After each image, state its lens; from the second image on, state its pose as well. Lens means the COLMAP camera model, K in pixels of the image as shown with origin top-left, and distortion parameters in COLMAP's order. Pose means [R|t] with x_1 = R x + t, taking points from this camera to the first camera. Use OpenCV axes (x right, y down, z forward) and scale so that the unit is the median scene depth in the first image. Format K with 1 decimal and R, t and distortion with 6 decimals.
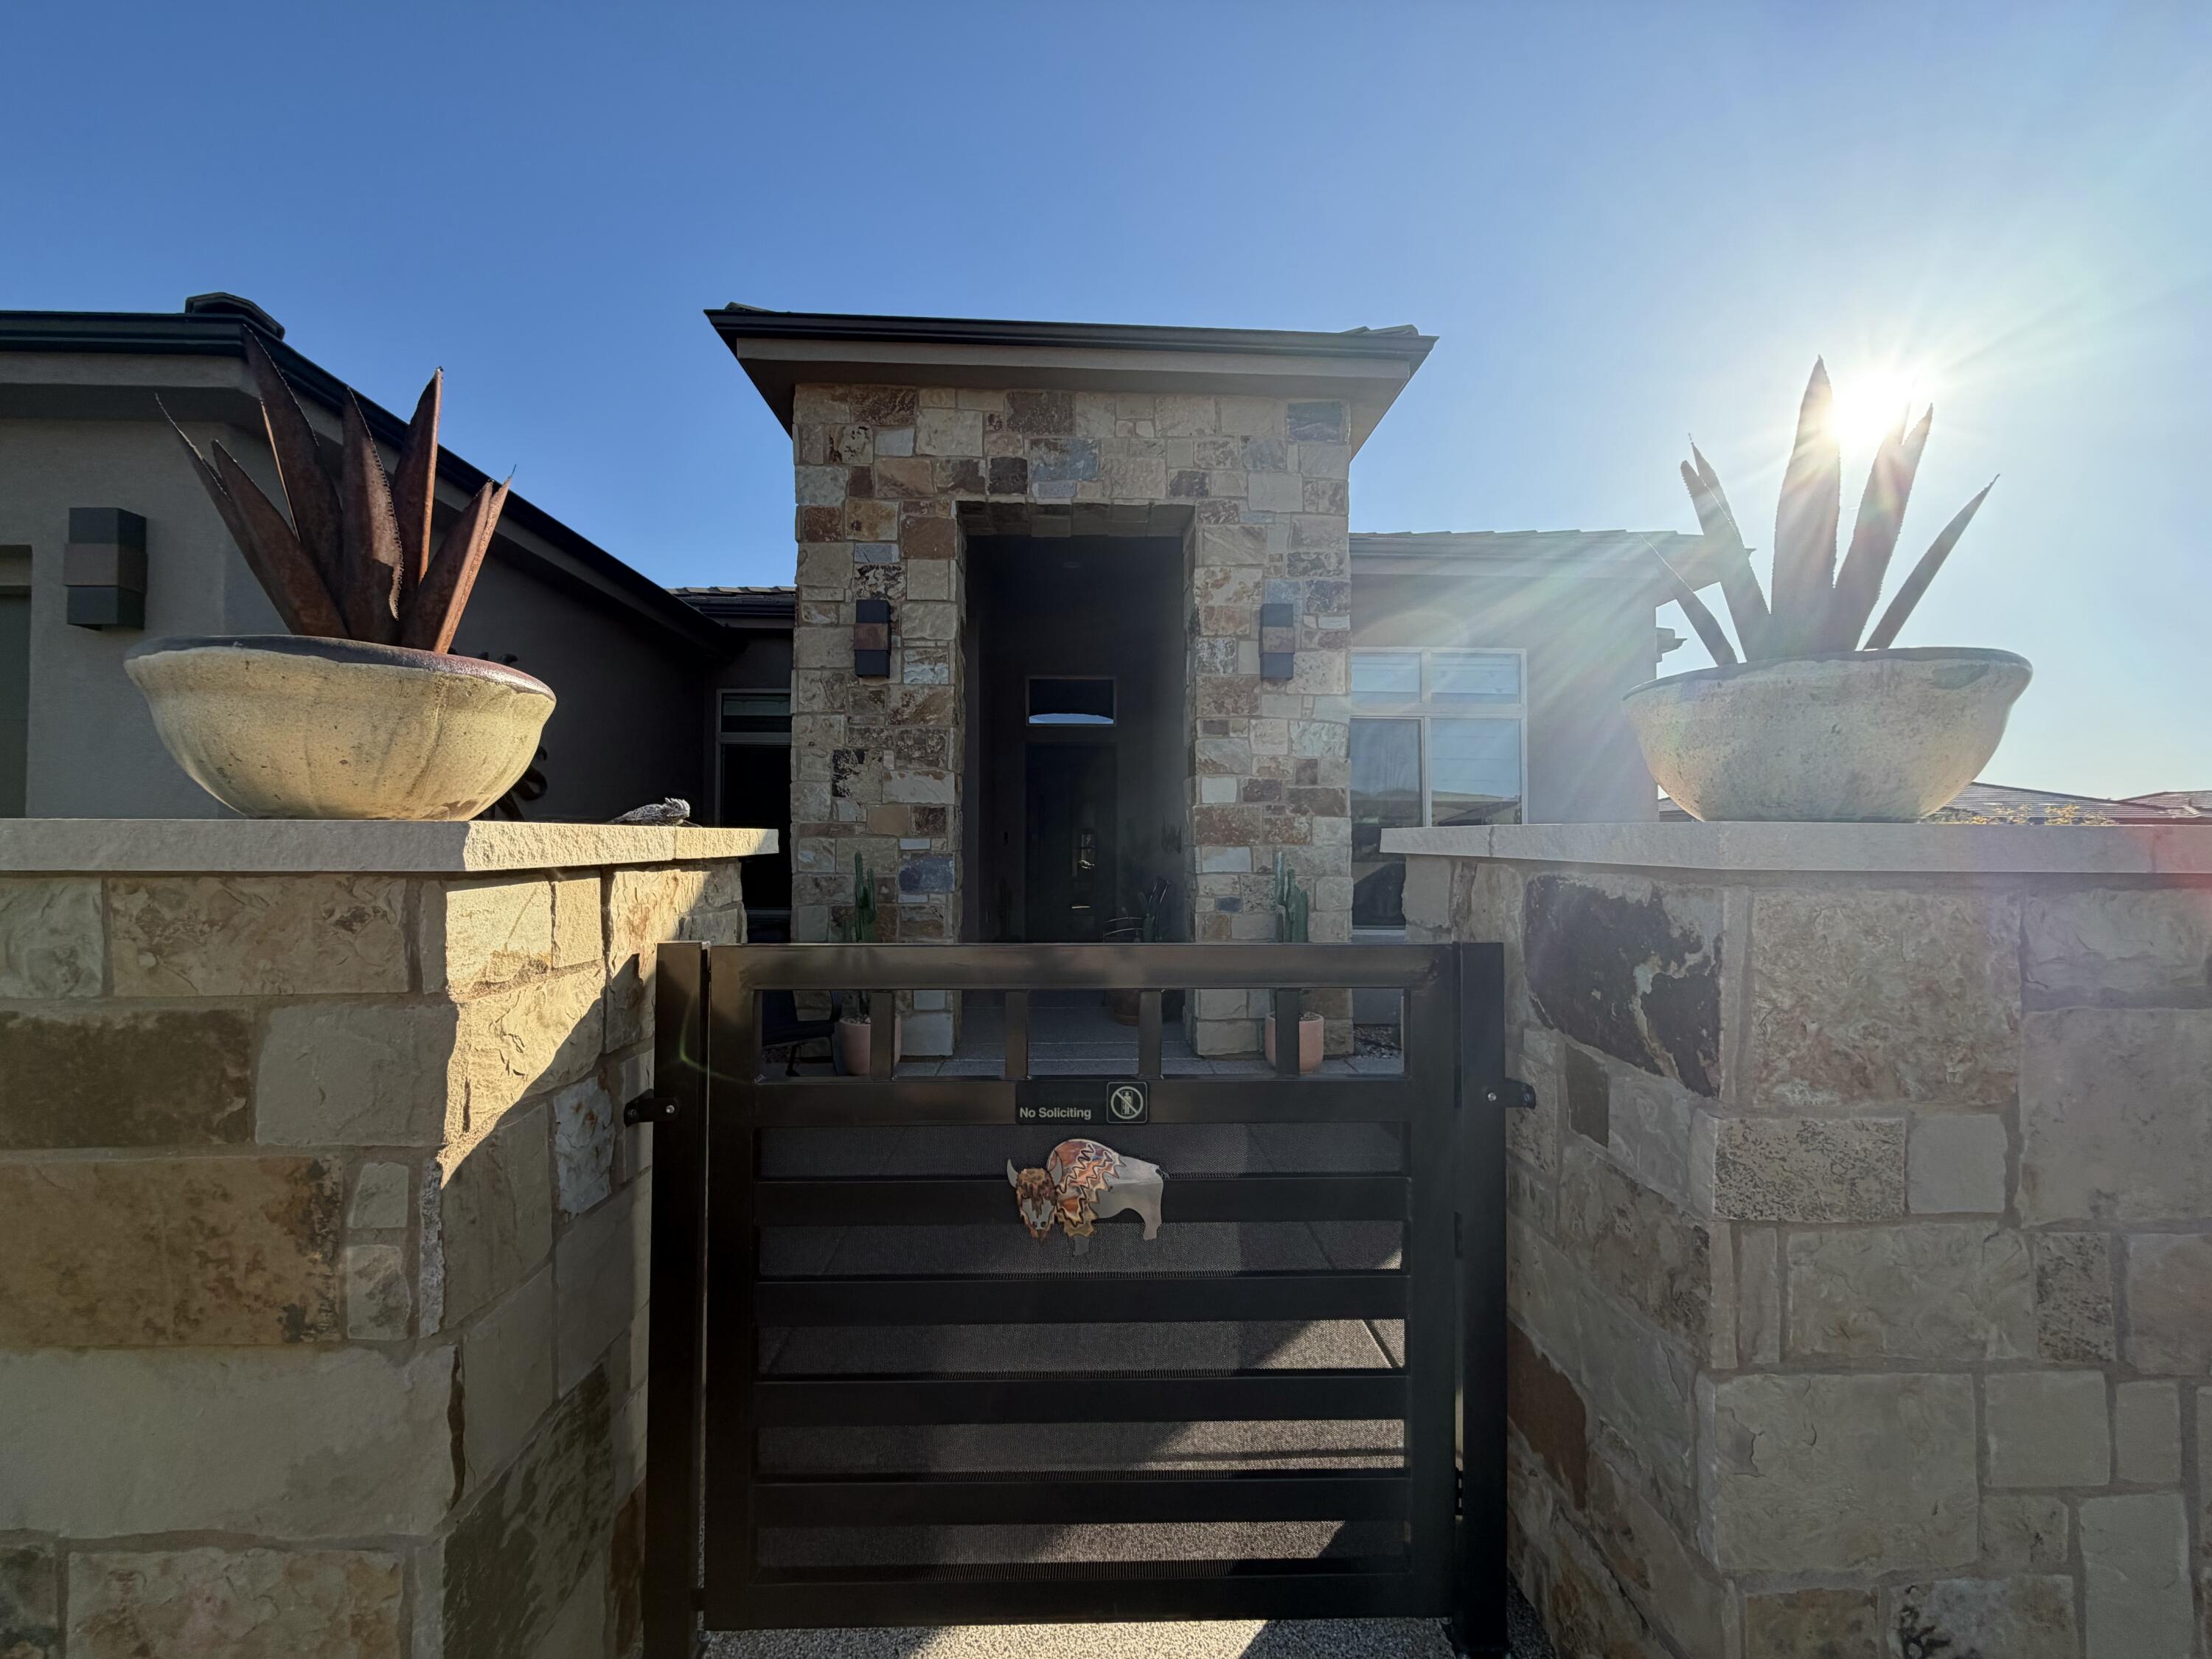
lens RADIAL K [[878.1, 0, 1102.3], [0, 878.1, 829.8], [0, 0, 1]] dist [0.000553, -0.000454]
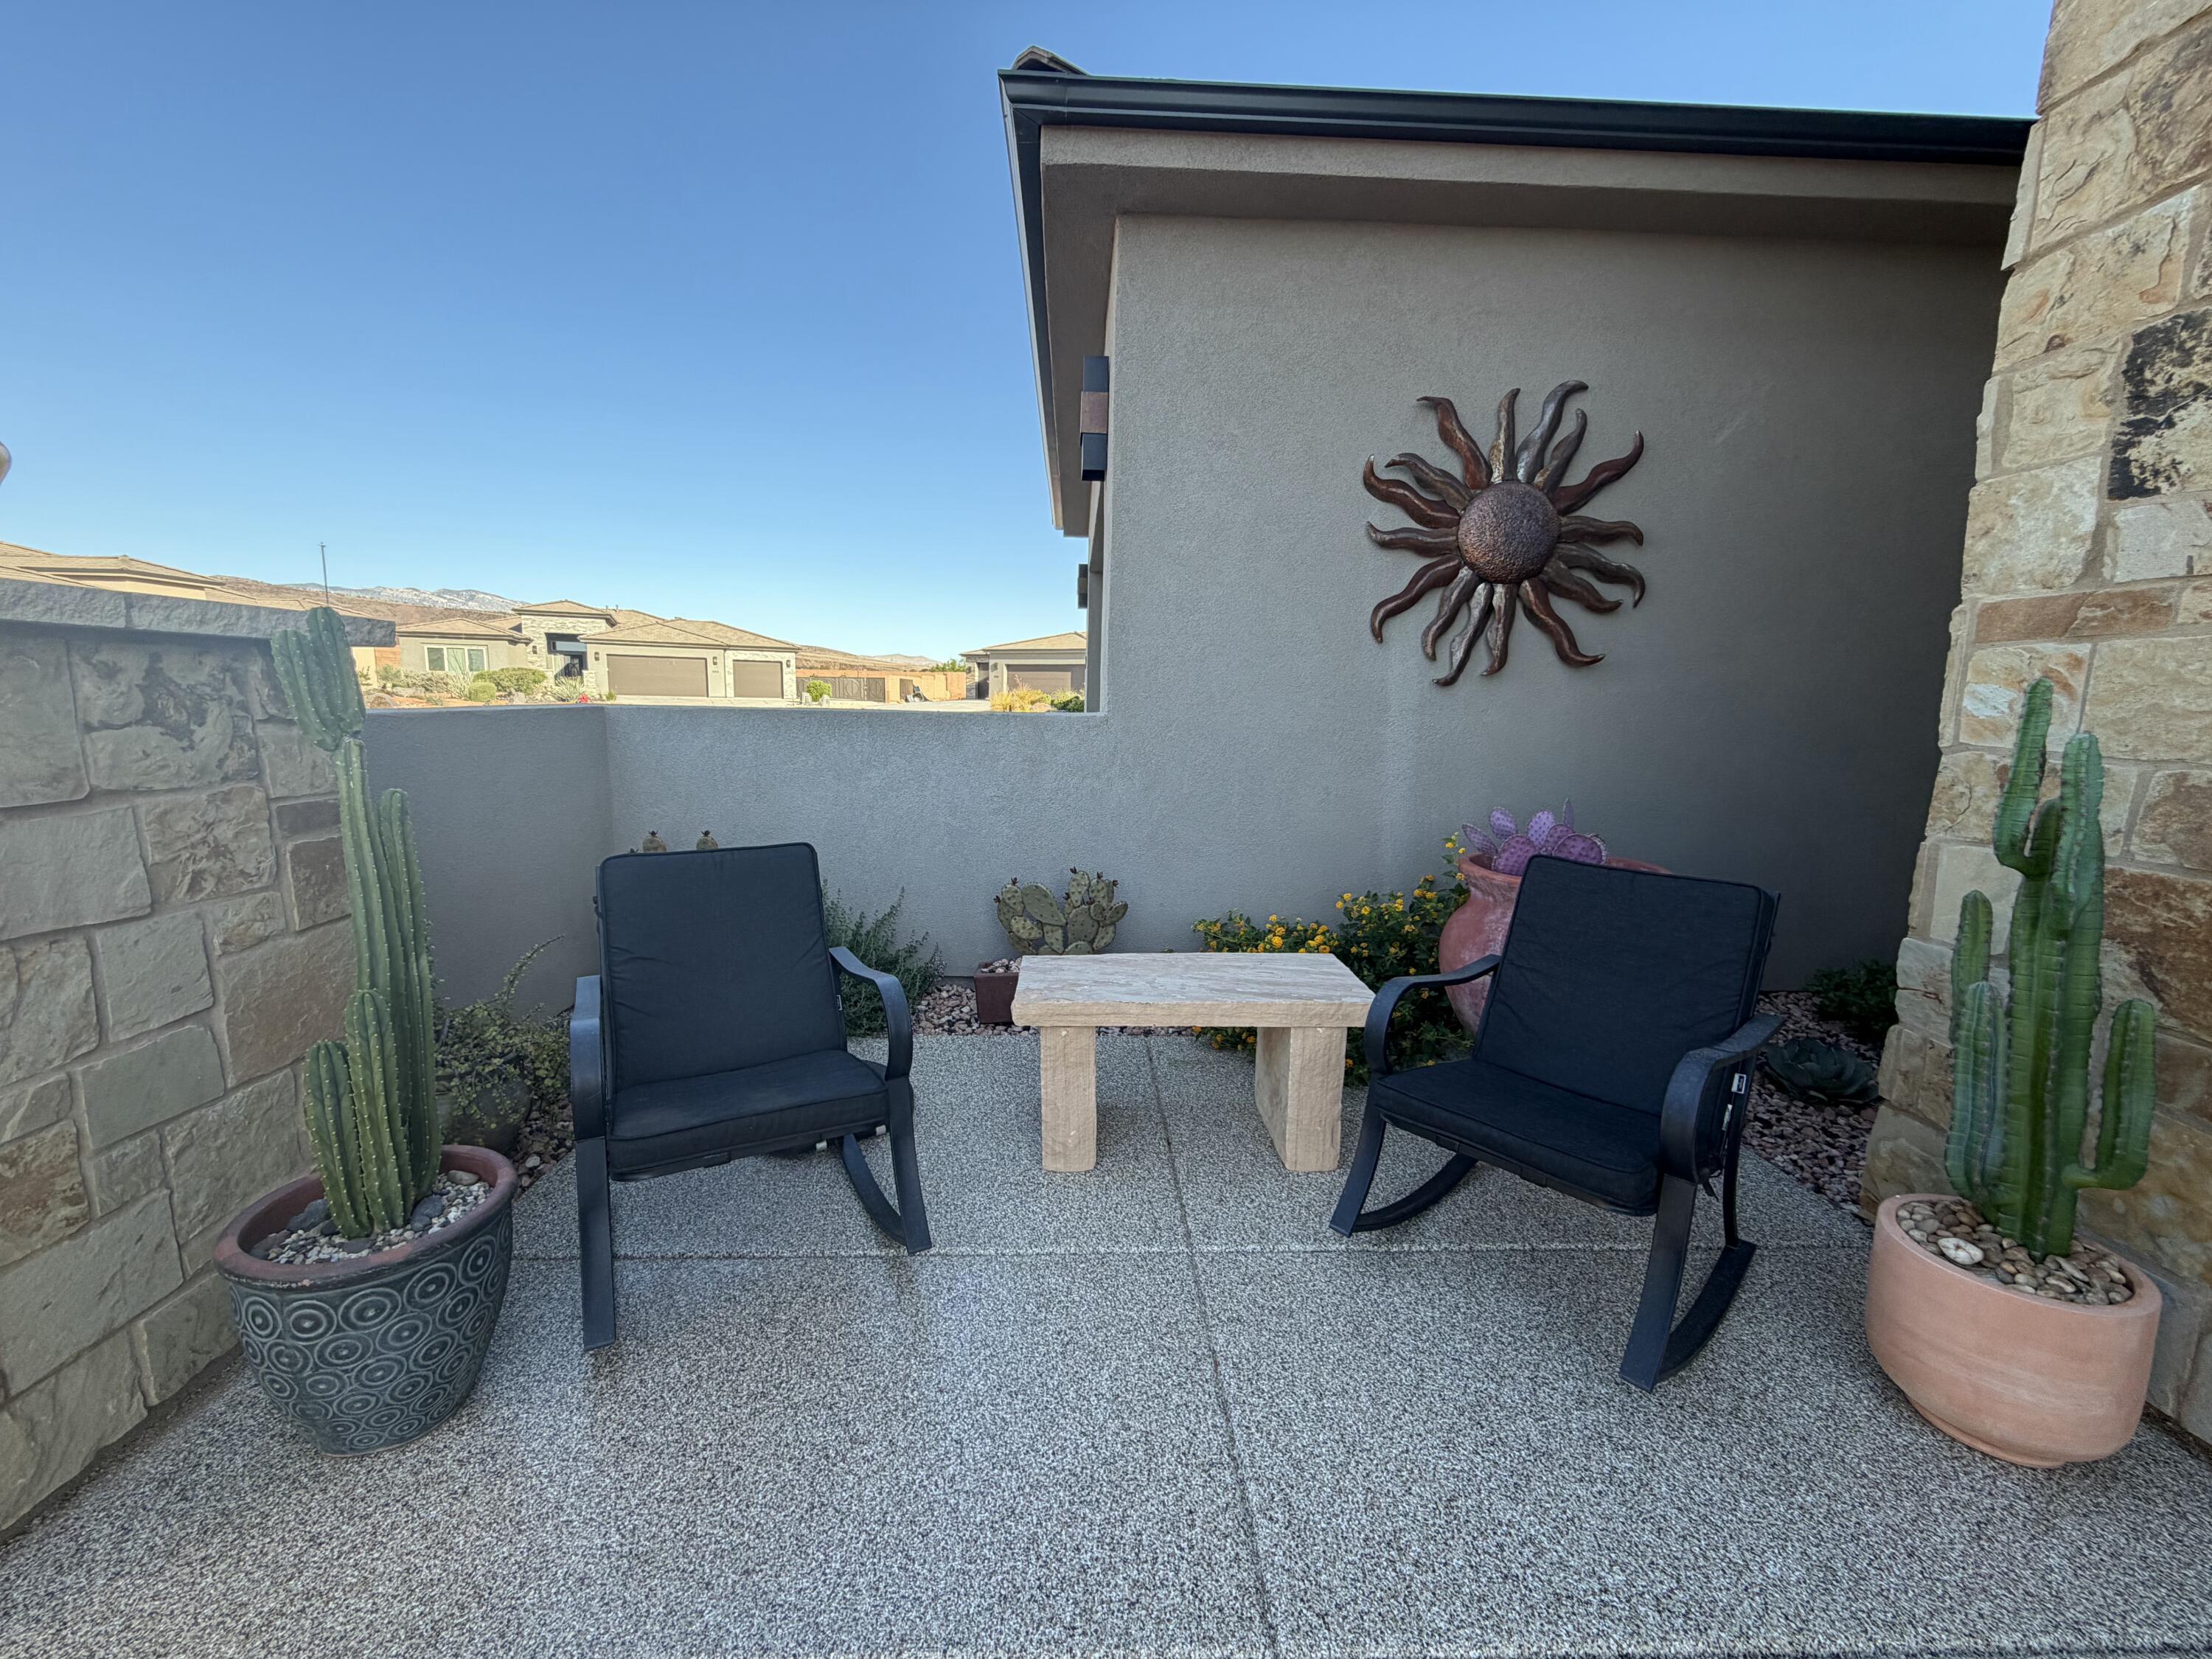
lens RADIAL K [[878.1, 0, 1103.0], [0, 878.1, 828.2], [0, 0, 1]] dist [0.000553, -0.000454]
pose [[-0.011578, 0.144913, -0.989377, 0.011920], [-0.001167, 0.989440, 0.144936, 0.030008], [0.999932, 0.002833, -0.011287, 0.658589]]
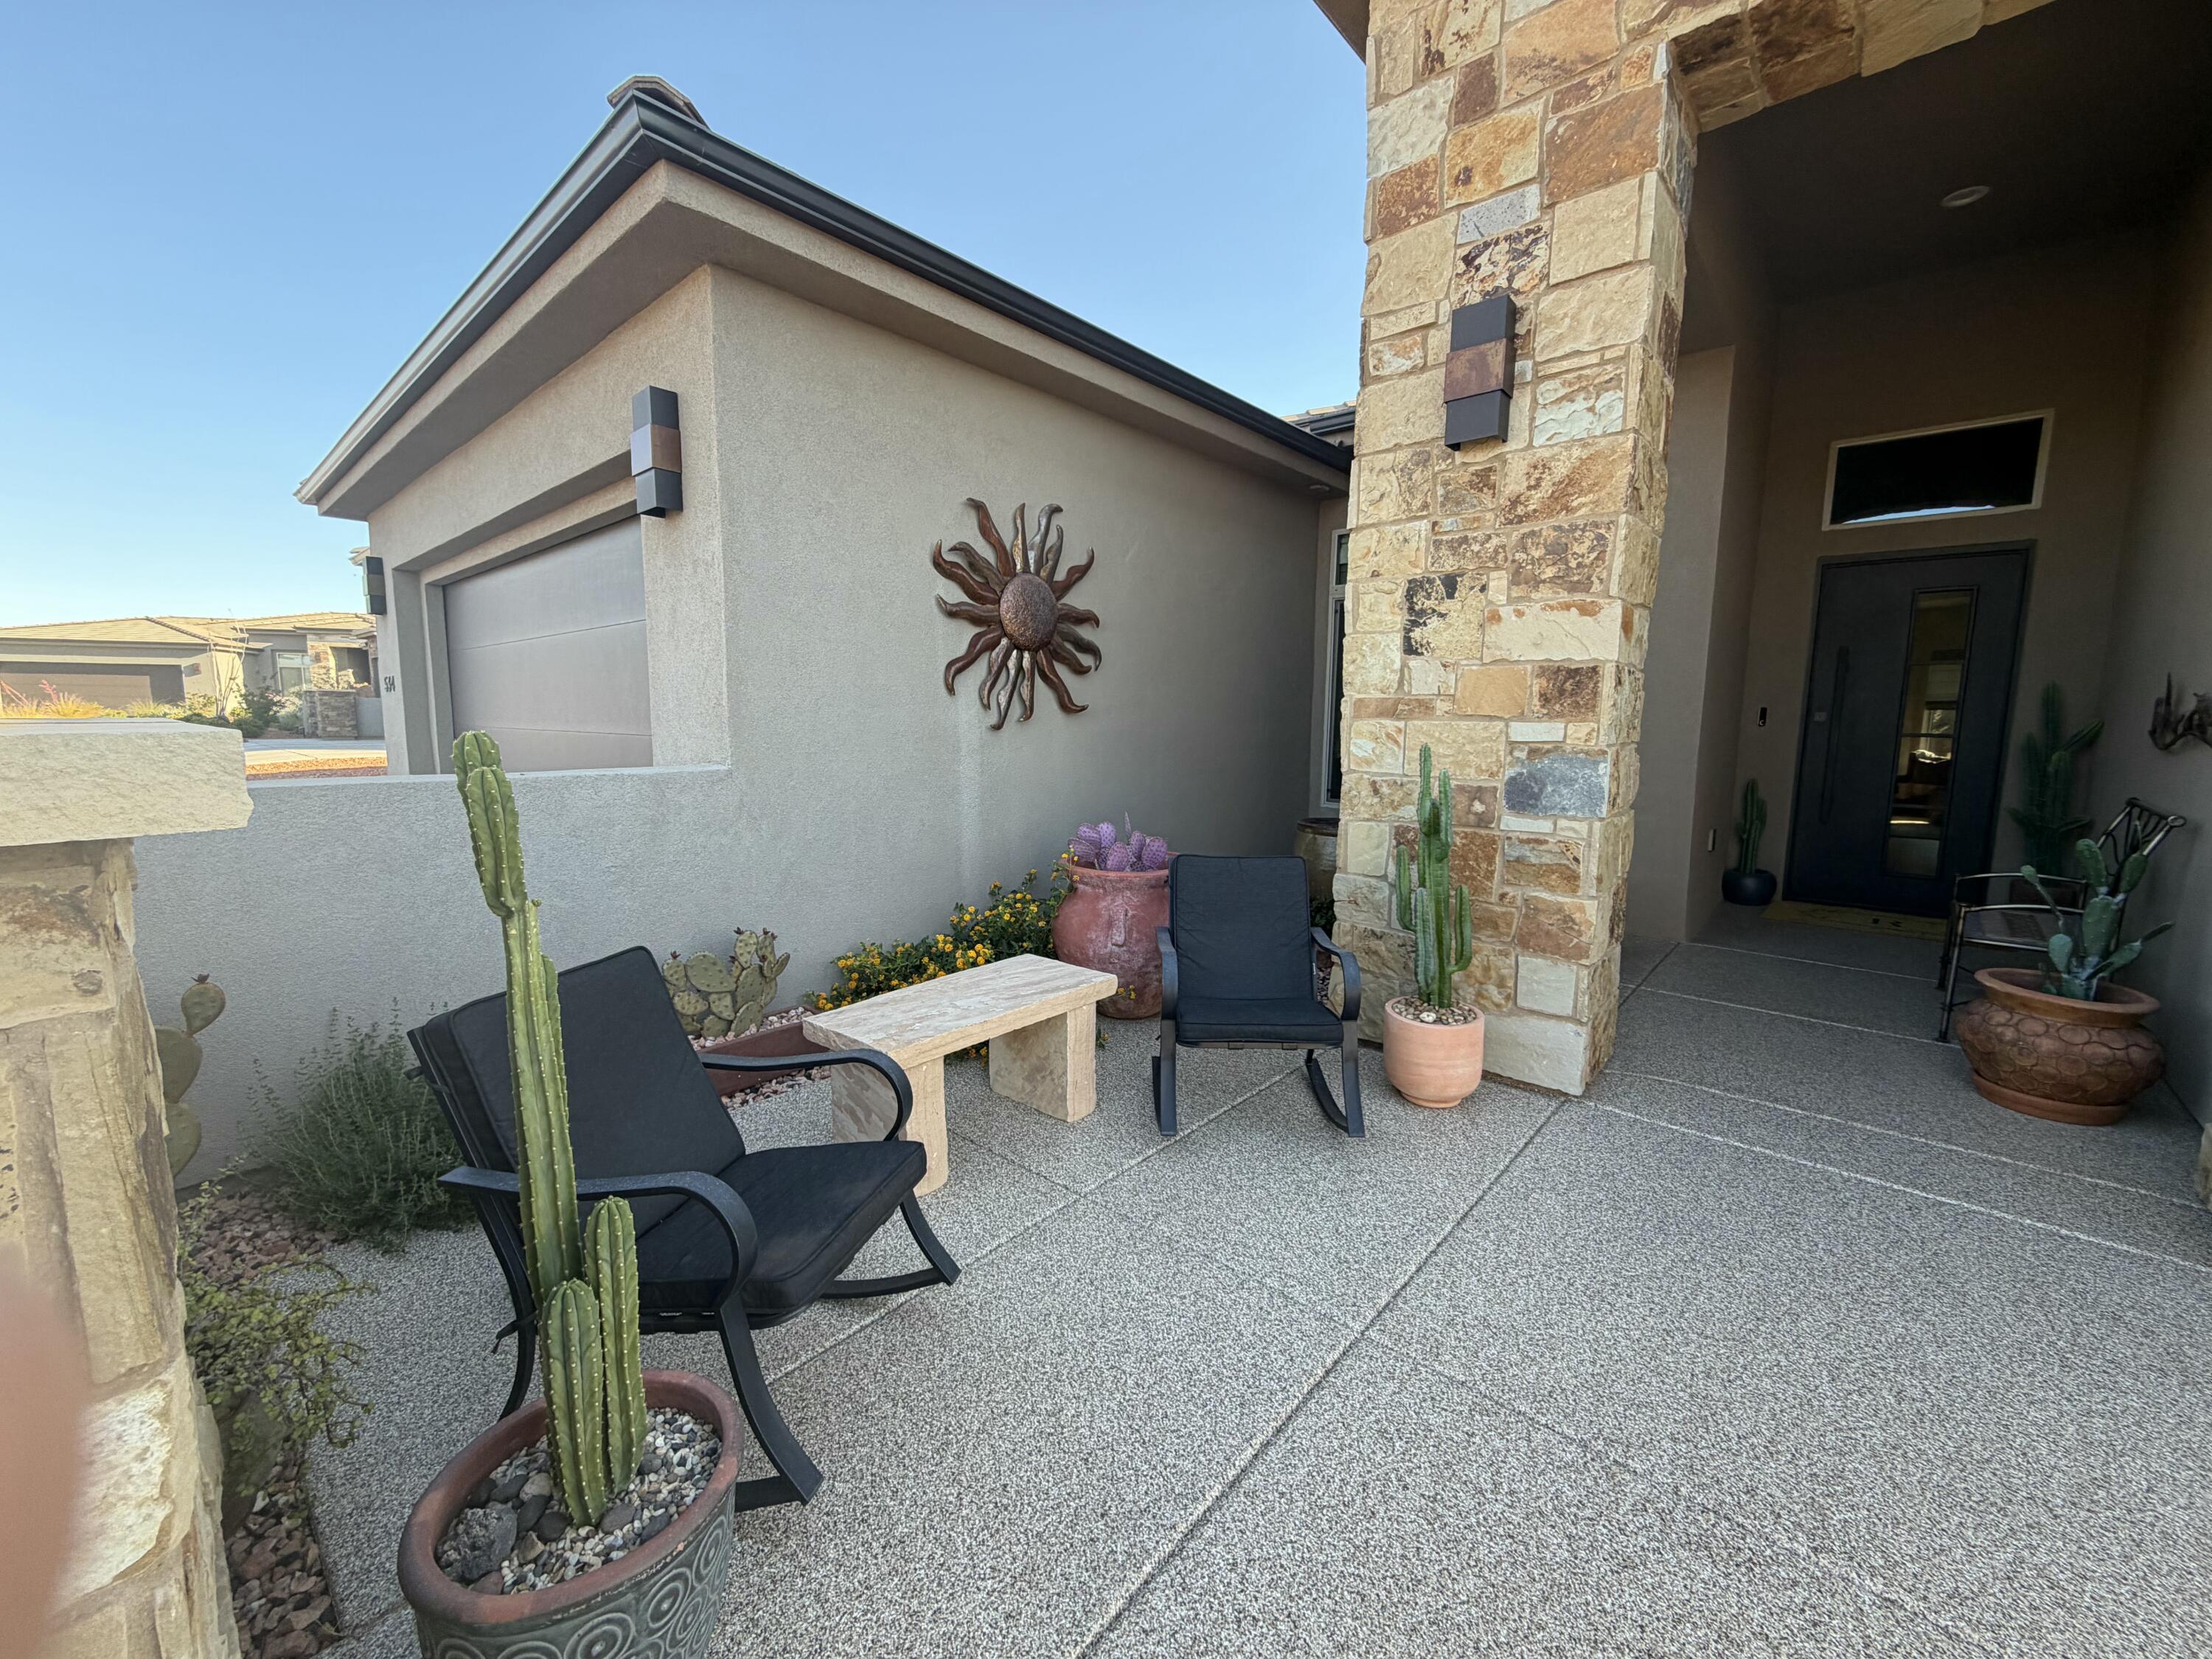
lens RADIAL K [[878.1, 0, 1100.4], [0, 878.1, 827.5], [0, 0, 1]] dist [0.000553, -0.000454]
pose [[0.717129, 0.091704, -0.690881, -0.012287], [0.005420, 0.990542, 0.137105, -0.002417], [0.696919, -0.102067, 0.709849, 0.379515]]
